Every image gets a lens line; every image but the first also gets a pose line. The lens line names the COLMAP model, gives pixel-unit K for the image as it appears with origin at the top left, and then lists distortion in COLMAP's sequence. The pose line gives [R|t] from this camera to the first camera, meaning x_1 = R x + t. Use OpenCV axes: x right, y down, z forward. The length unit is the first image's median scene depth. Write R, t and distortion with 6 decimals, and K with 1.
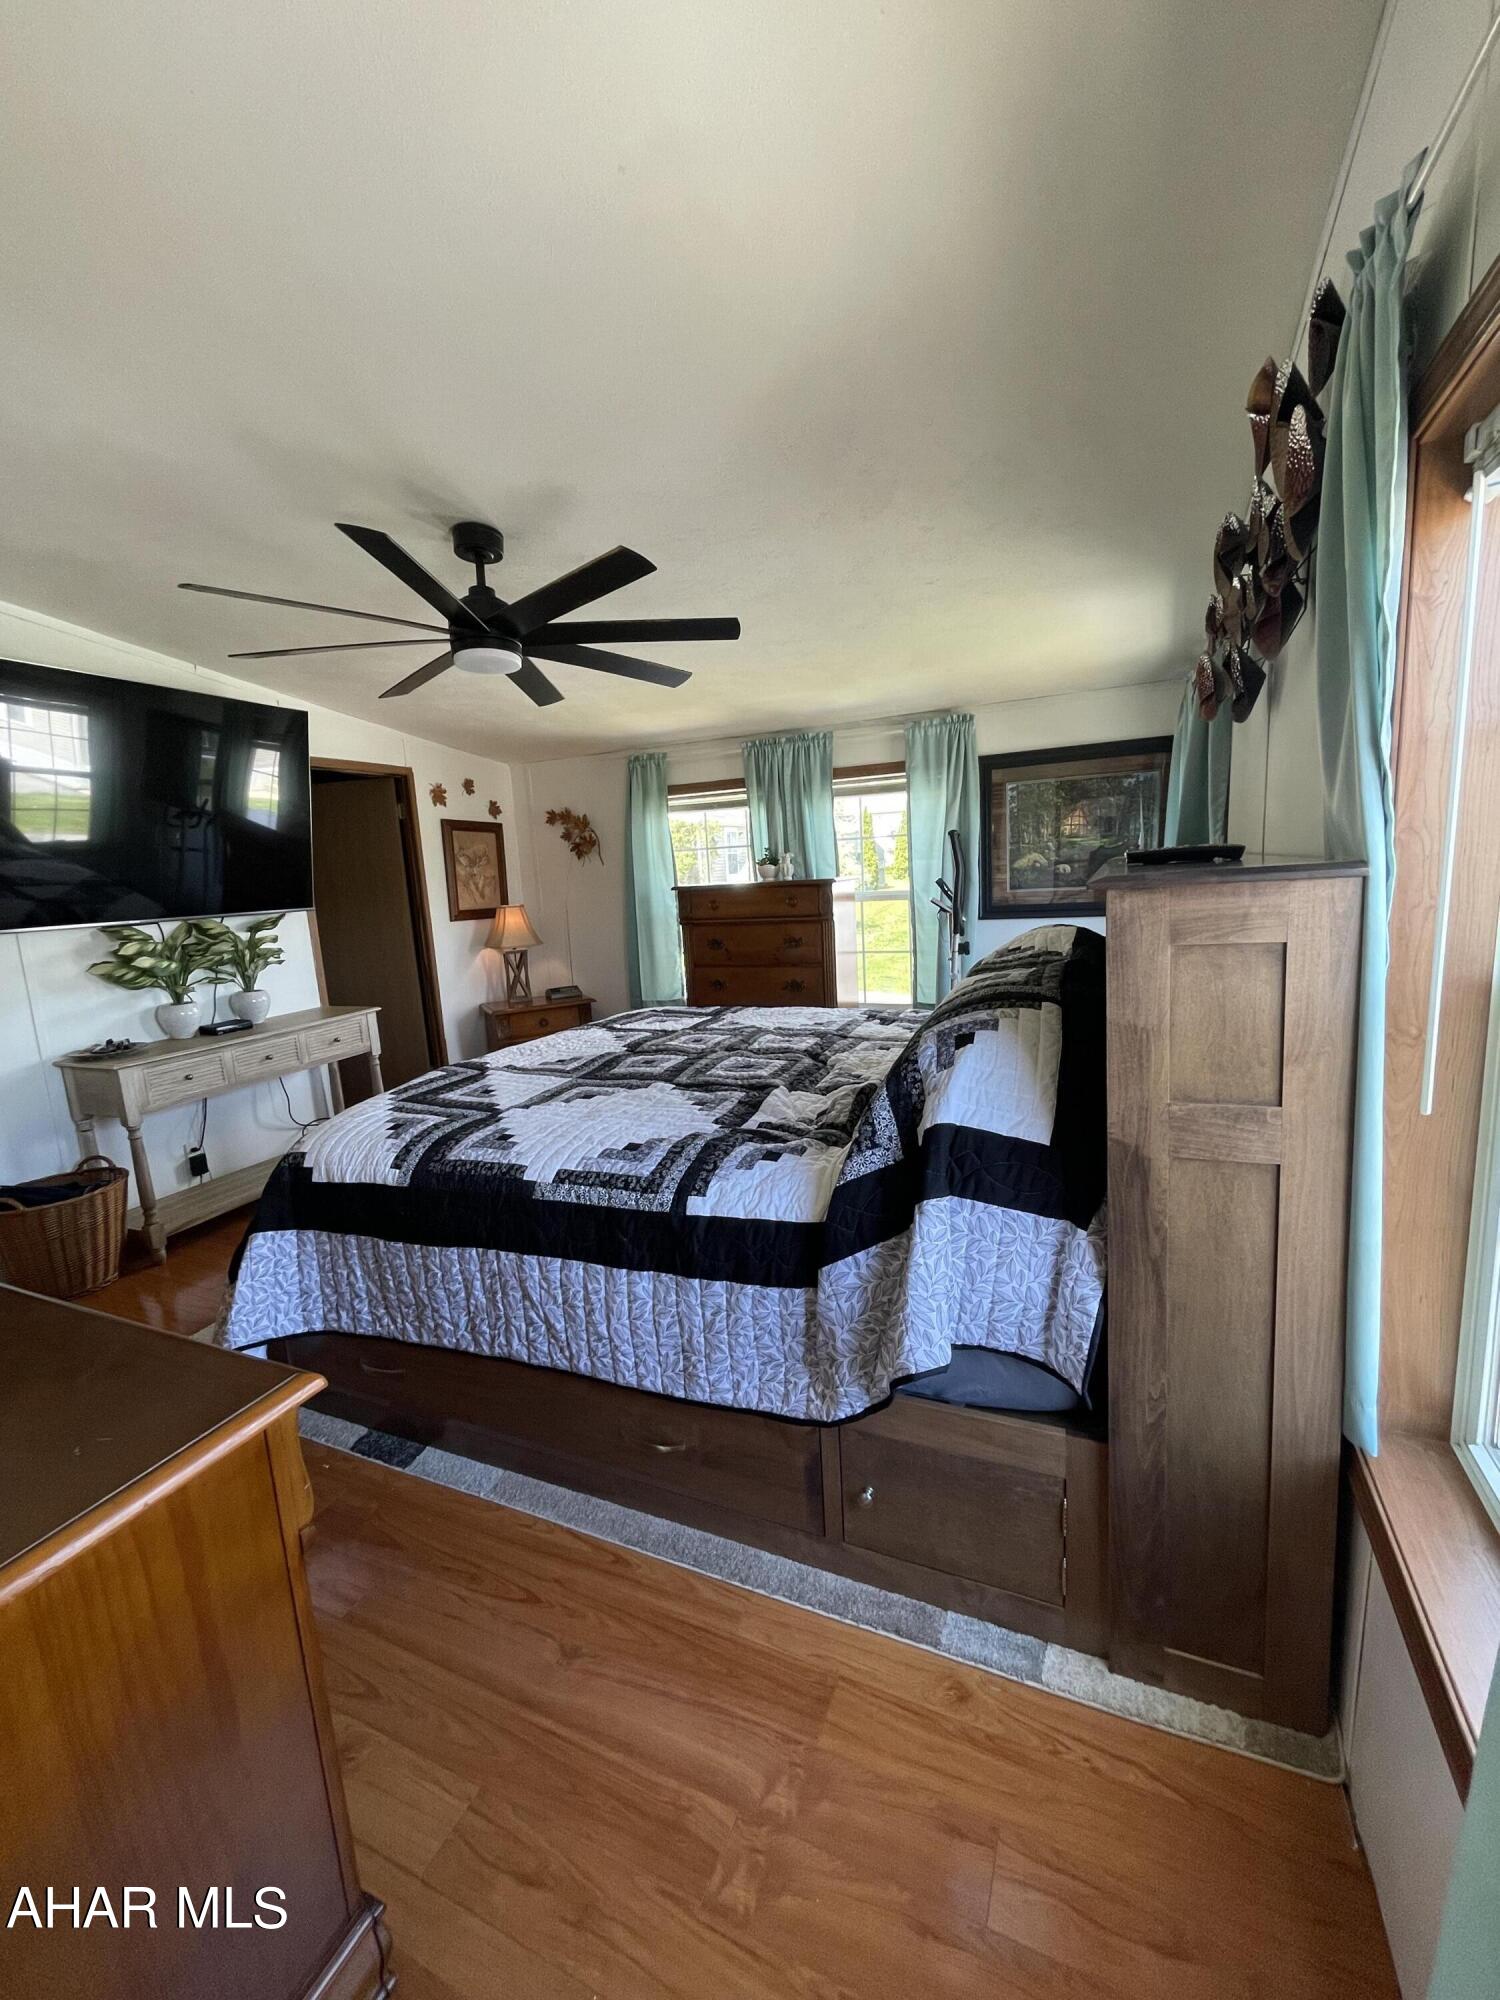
lens RADIAL K [[790.7, 0, 715.5], [0, 790.7, 1003.2], [0, 0, 1]] dist [-0.000666, -0.000102]
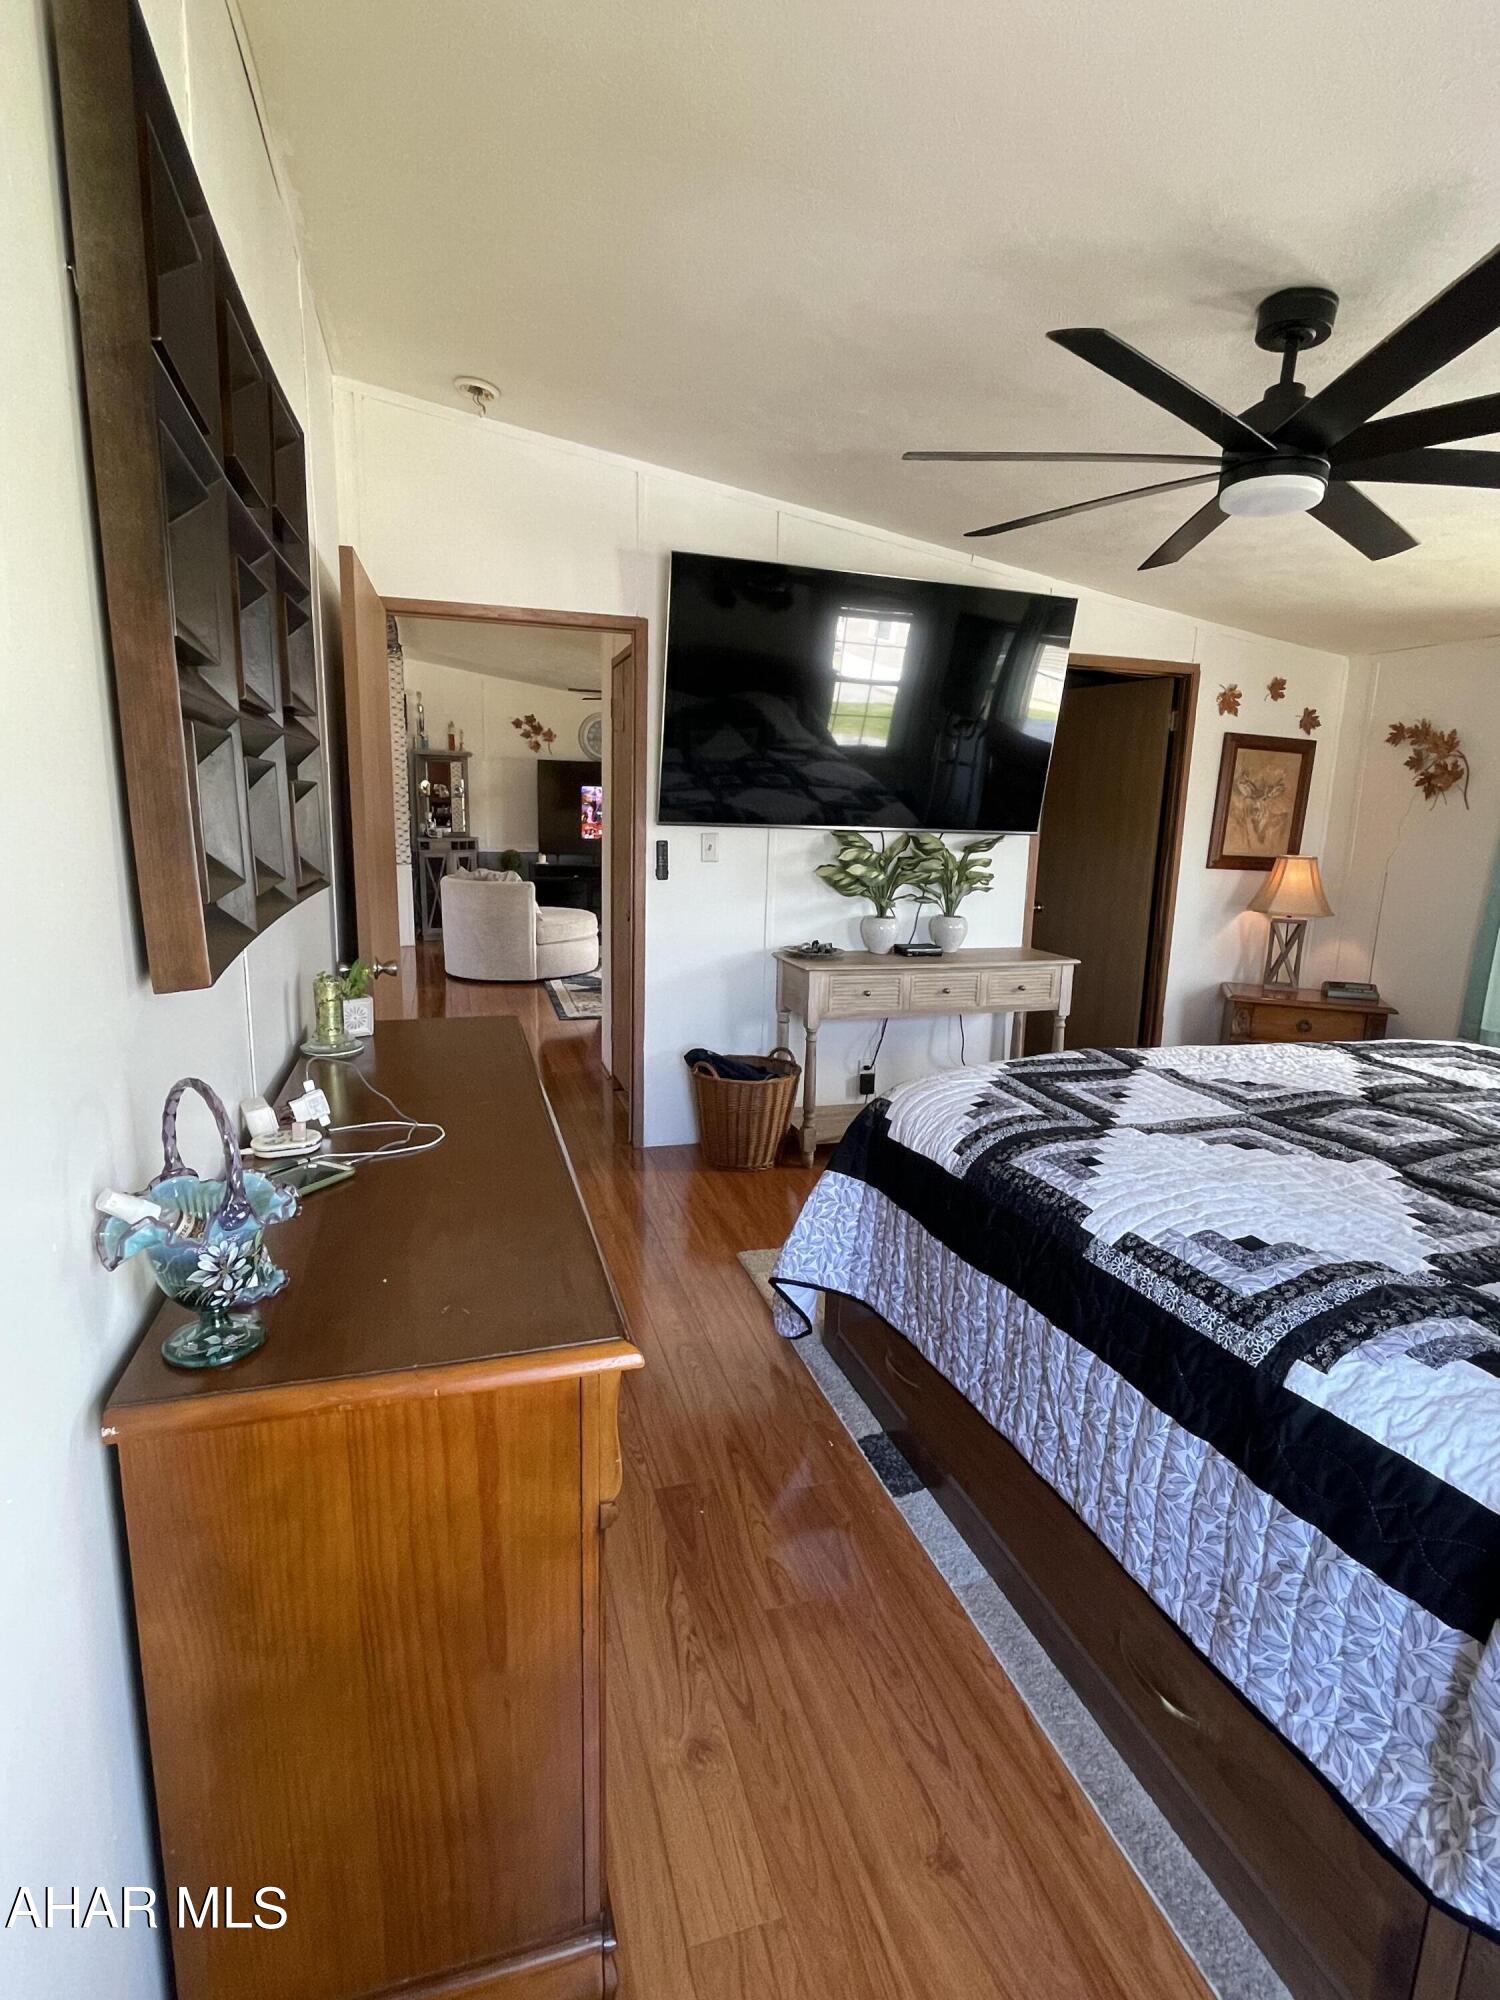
lens RADIAL K [[955.3, 0, 745.8], [0, 955.3, 995.4], [0, 0, 1]] dist [-0.000217, -0.001151]
pose [[0.684501, 0.214332, -0.696793, 0.085589], [-0.188085, 0.975367, 0.115254, -0.019349], [0.704332, 0.052165, 0.707952, 0.126195]]
